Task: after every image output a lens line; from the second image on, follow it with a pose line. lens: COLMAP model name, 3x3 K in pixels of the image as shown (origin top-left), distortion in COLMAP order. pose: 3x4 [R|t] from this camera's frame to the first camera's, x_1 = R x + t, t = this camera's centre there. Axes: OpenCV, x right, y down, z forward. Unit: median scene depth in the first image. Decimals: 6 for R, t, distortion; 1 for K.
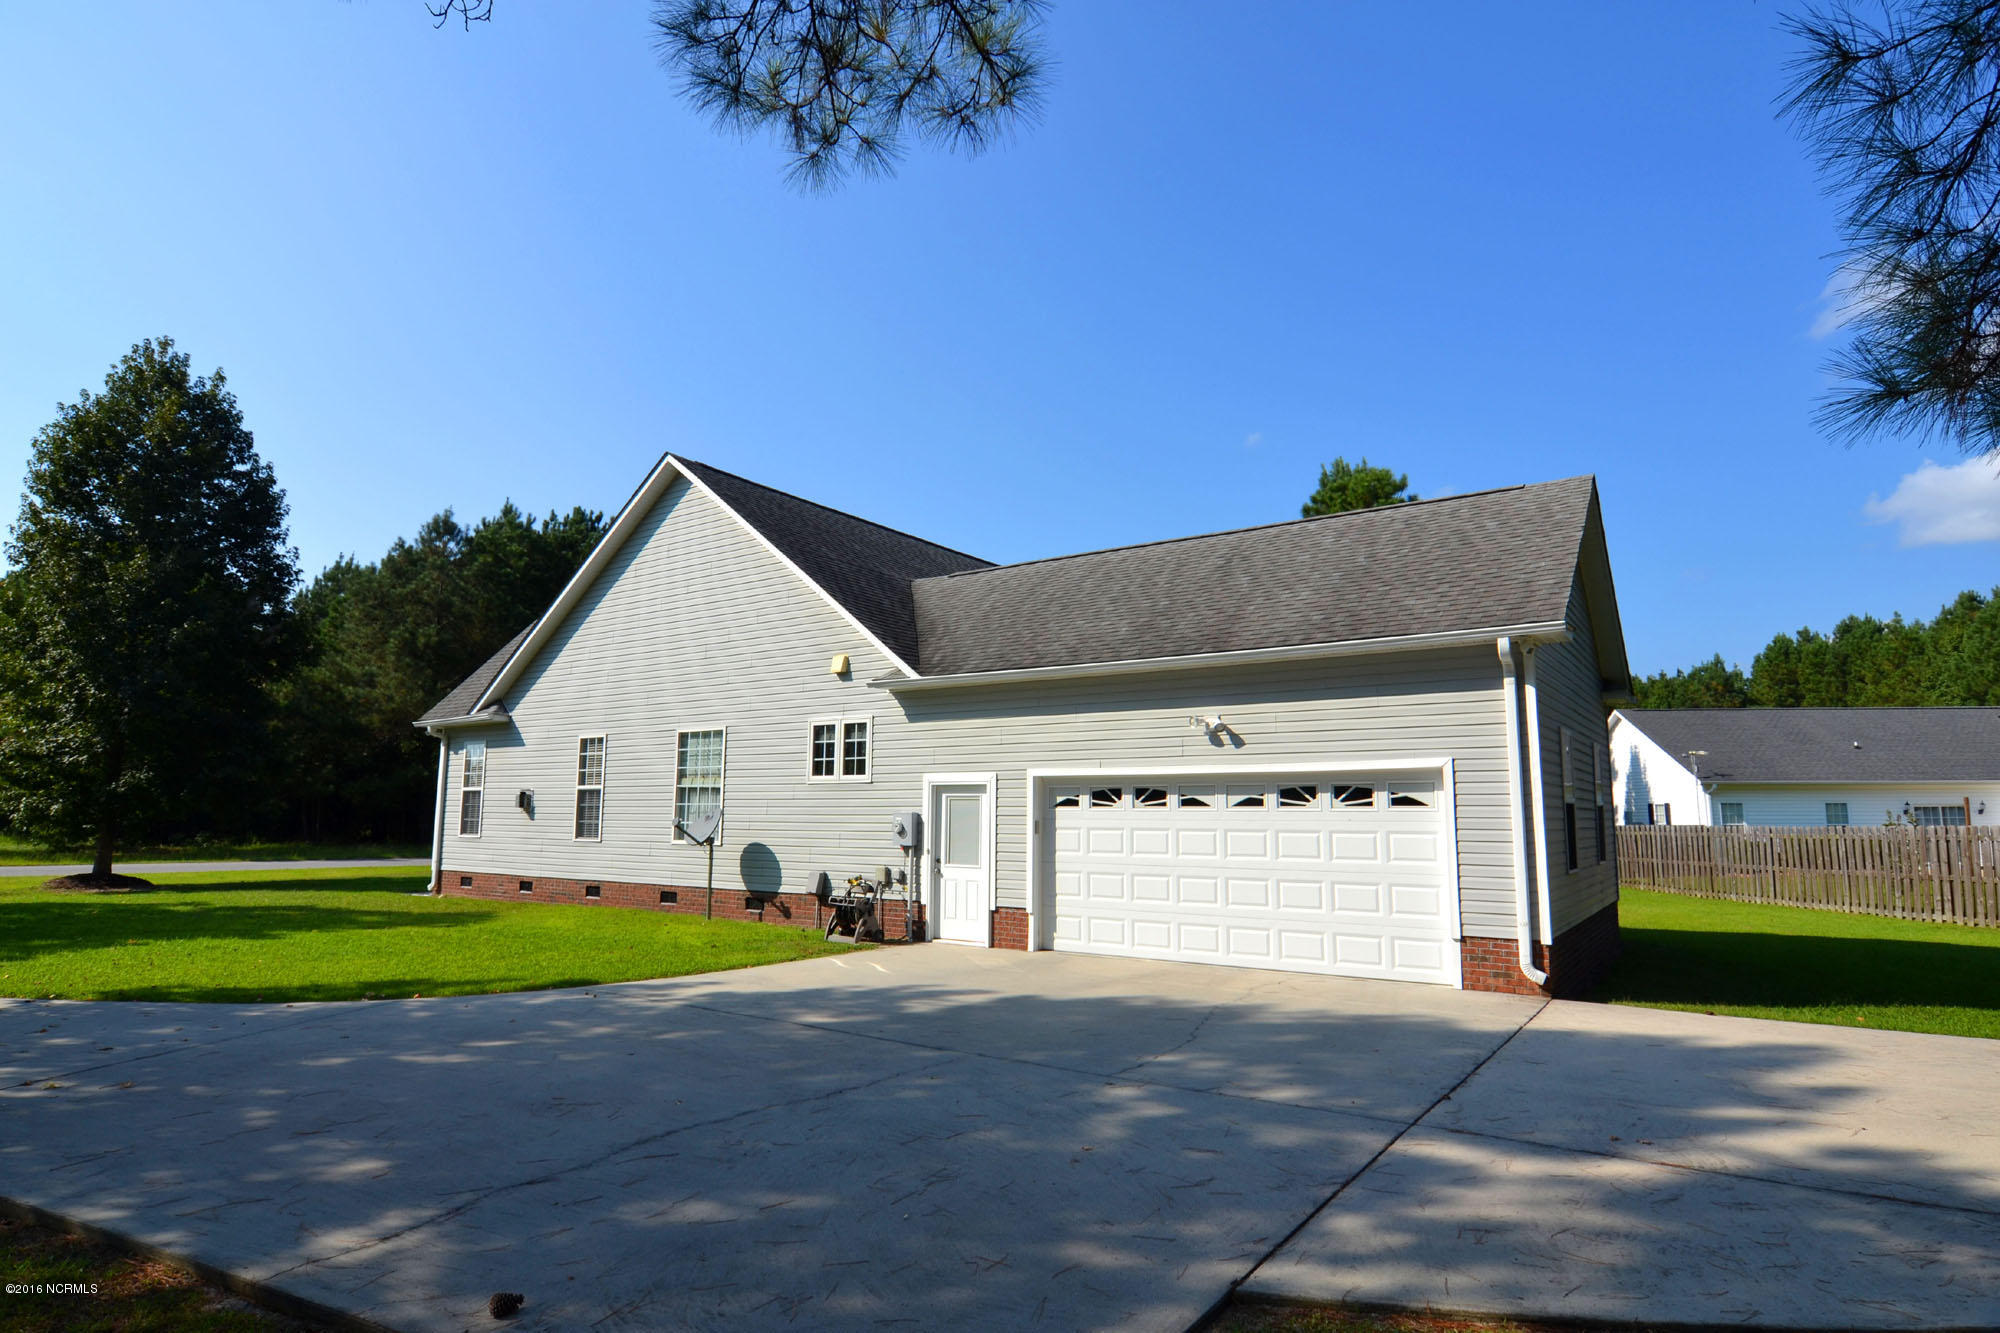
lens RADIAL K [[1066.3, 0, 1000.1], [0, 1066.3, 670.2], [0, 0, 1]] dist [0.004920, -0.020806]
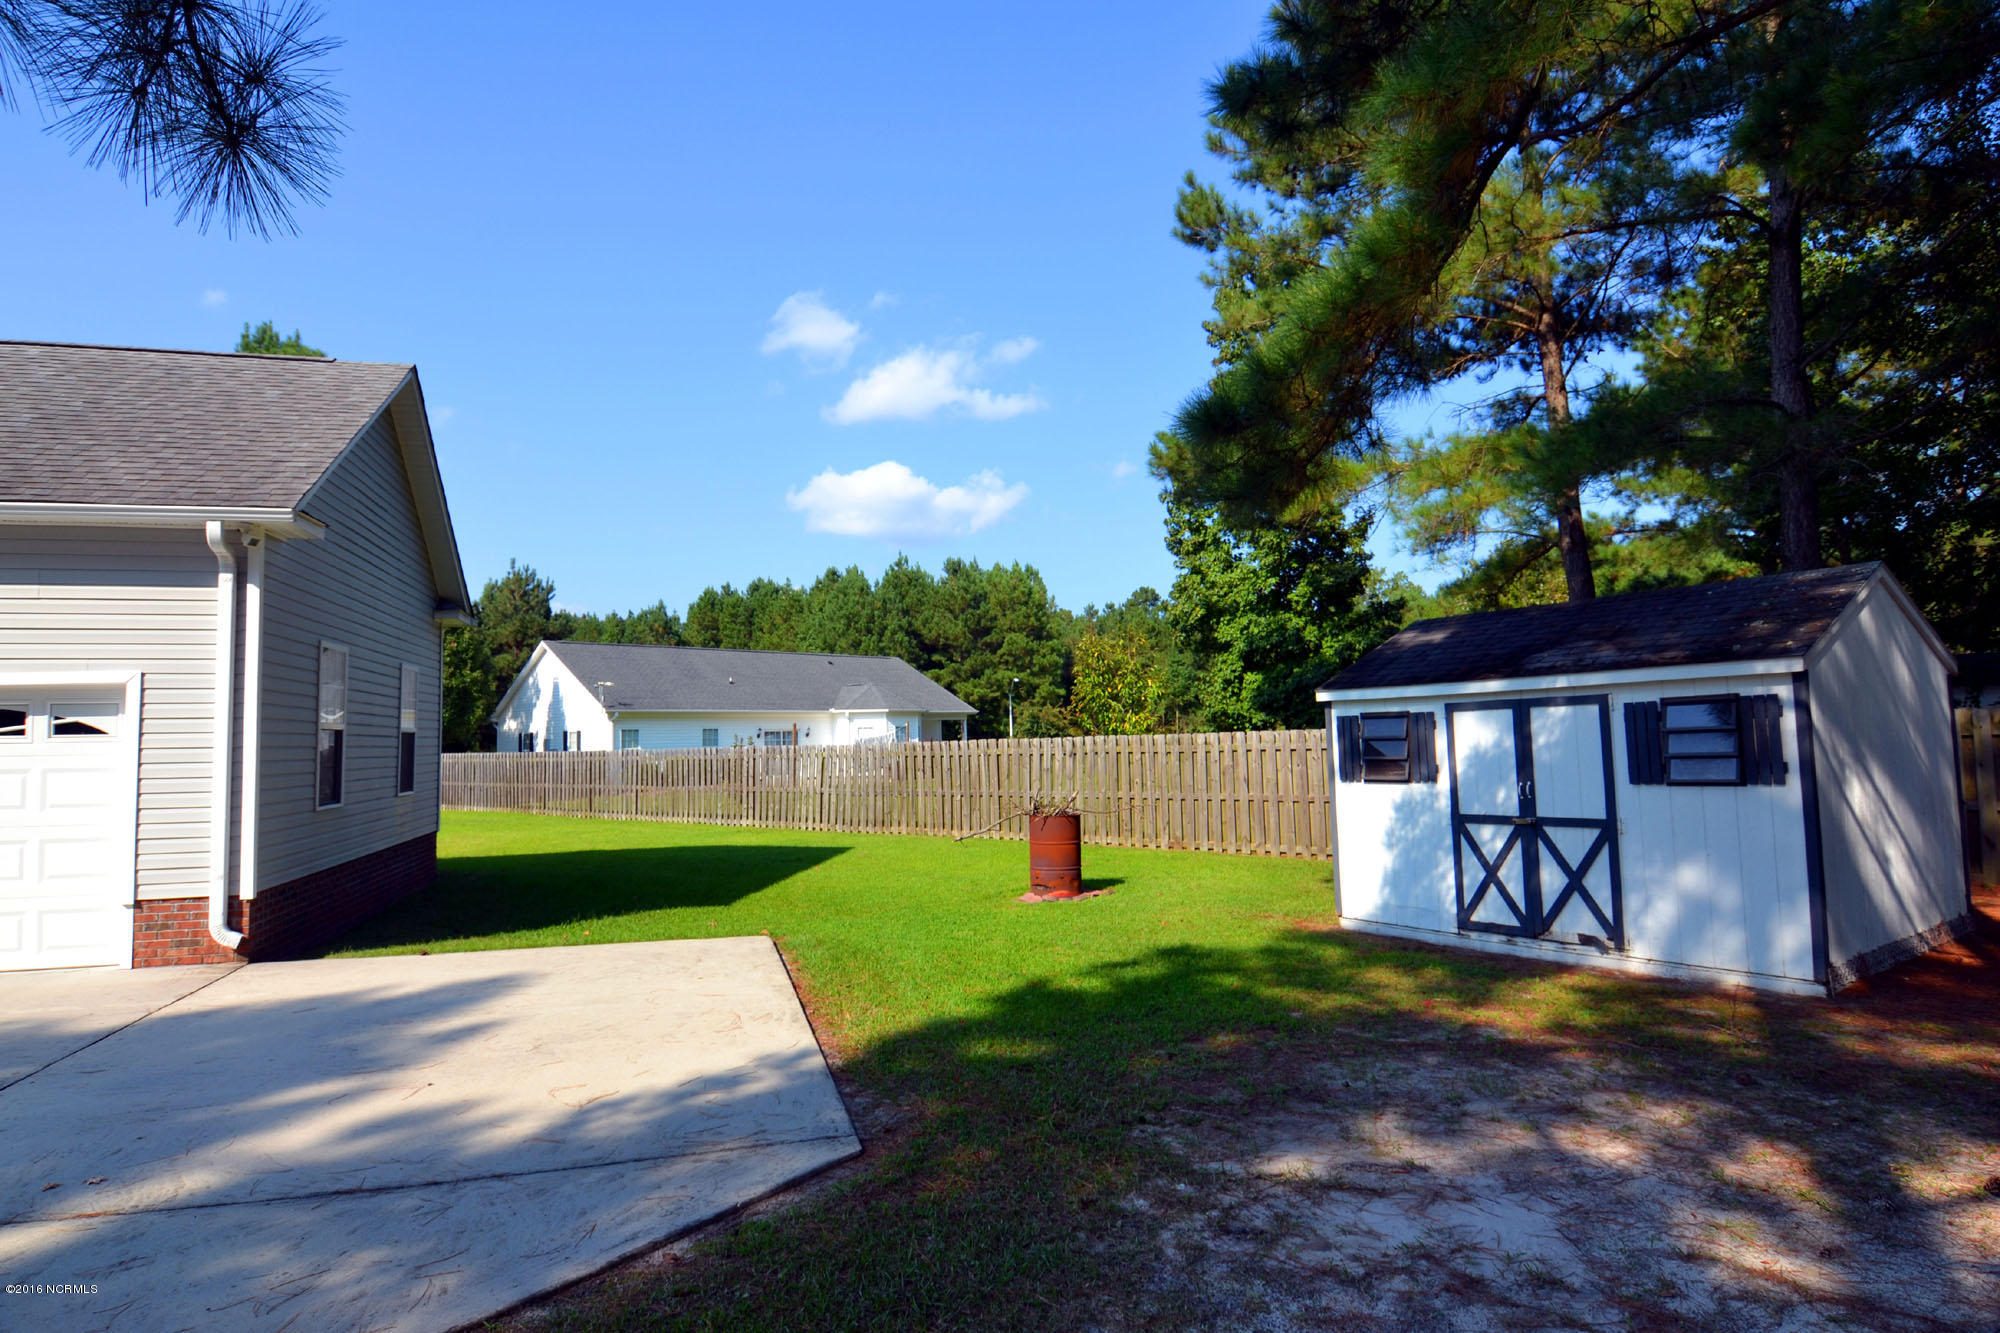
lens RADIAL K [[1048.9, 0, 992.9], [0, 1048.9, 668.3], [0, 0, 1]] dist [0.003595, -0.017946]
pose [[0.638522, 0.032971, 0.768897, 0.184934], [-0.080469, 0.996466, 0.024095, 0.009554], [-0.765385, -0.077258, 0.638919, 0.039379]]
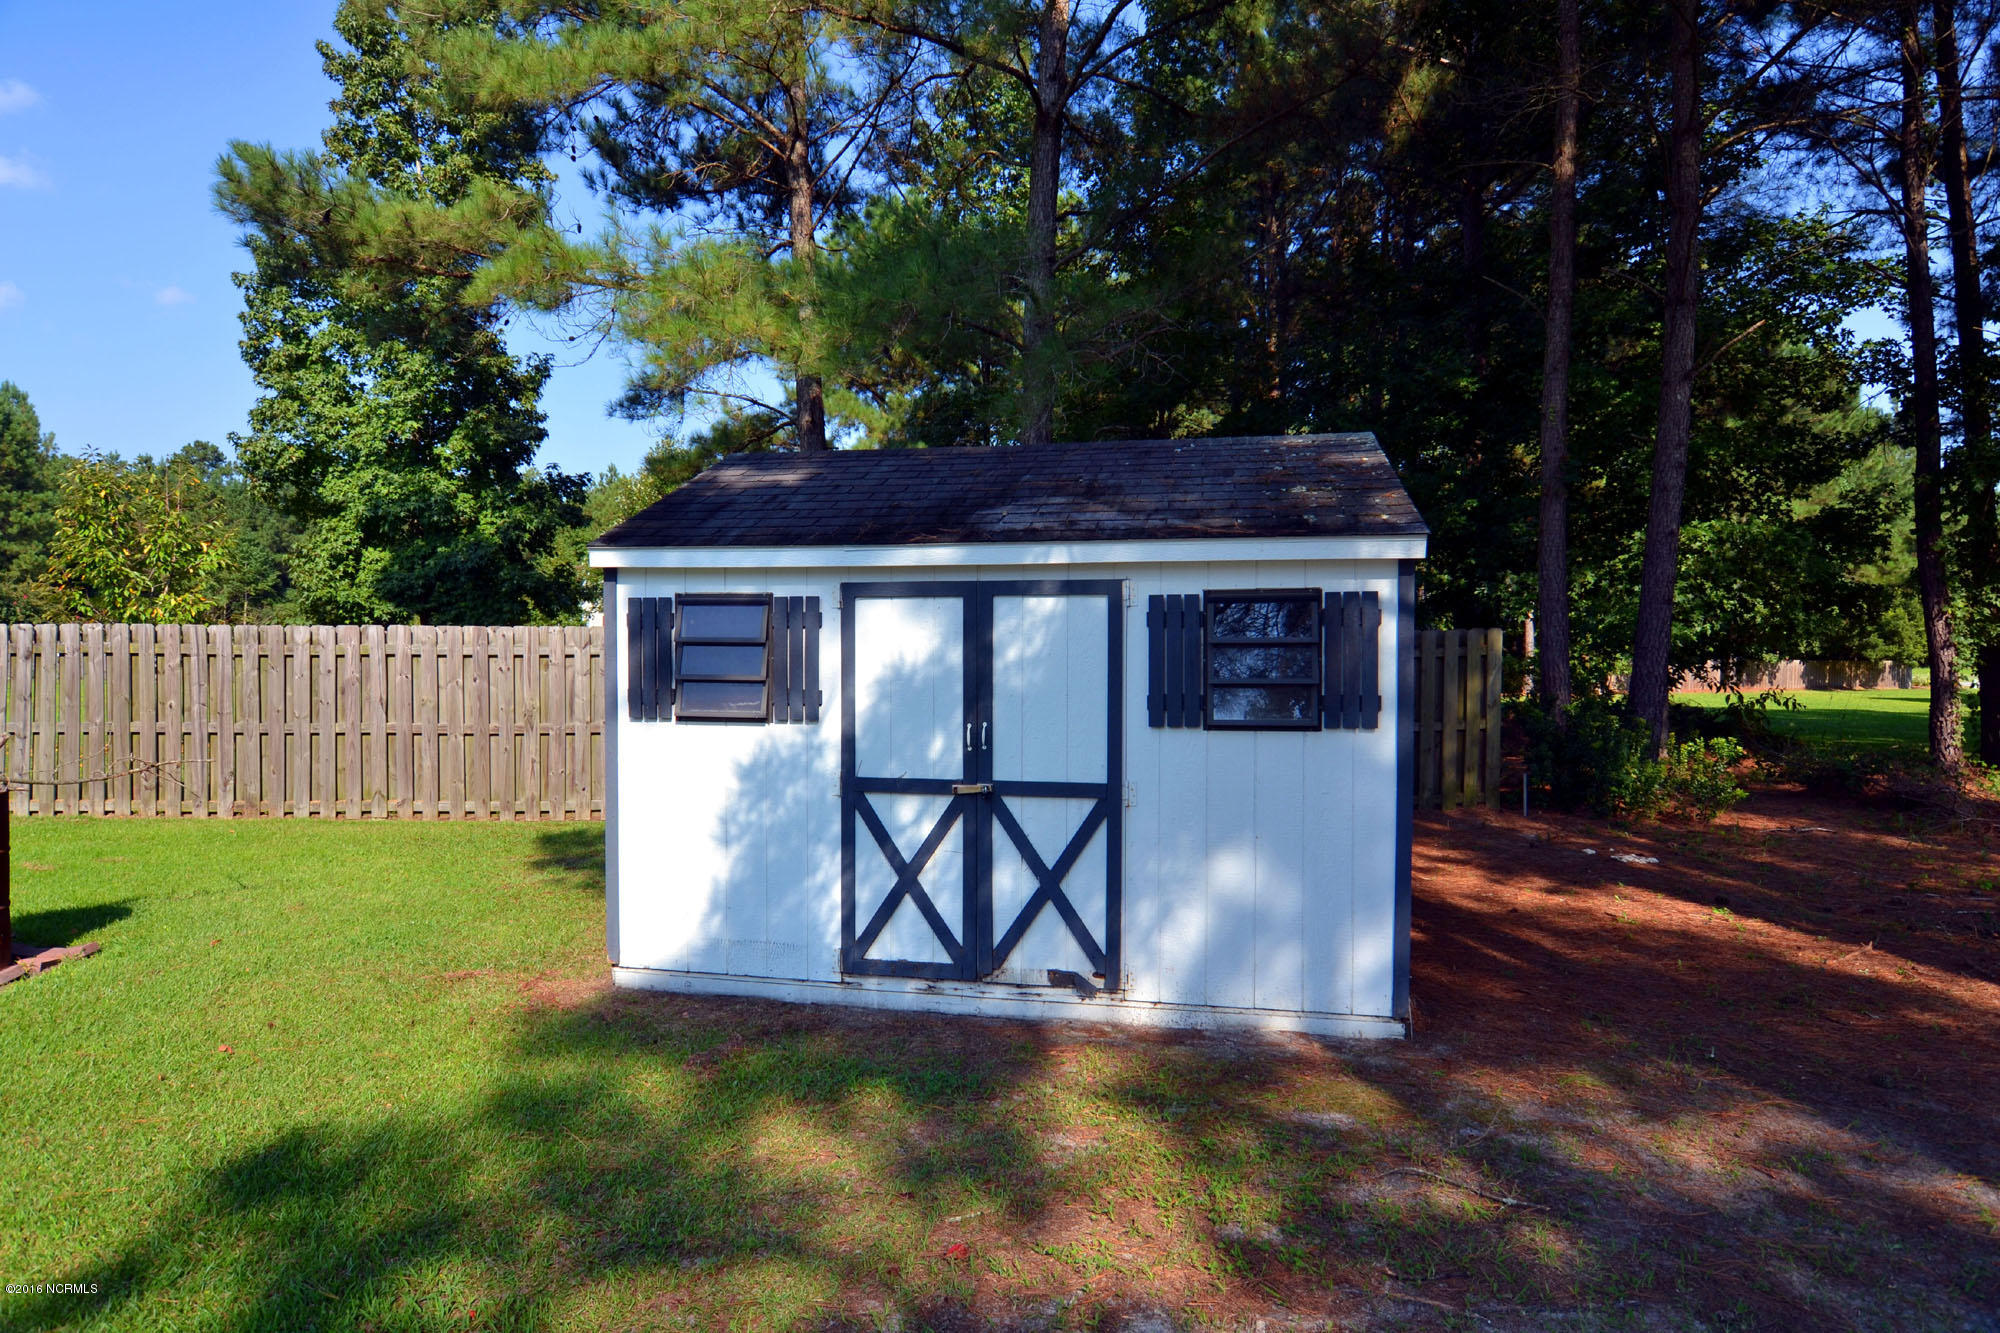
lens RADIAL K [[1066.3, 0, 1000.1], [0, 1066.3, 670.2], [0, 0, 1]] dist [0.004920, -0.020806]
pose [[-0.097684, -0.033463, 0.994655, 0.477436], [-0.148577, 0.988725, 0.018672, 0.038245], [-0.984064, -0.145958, -0.101555, 0.211573]]
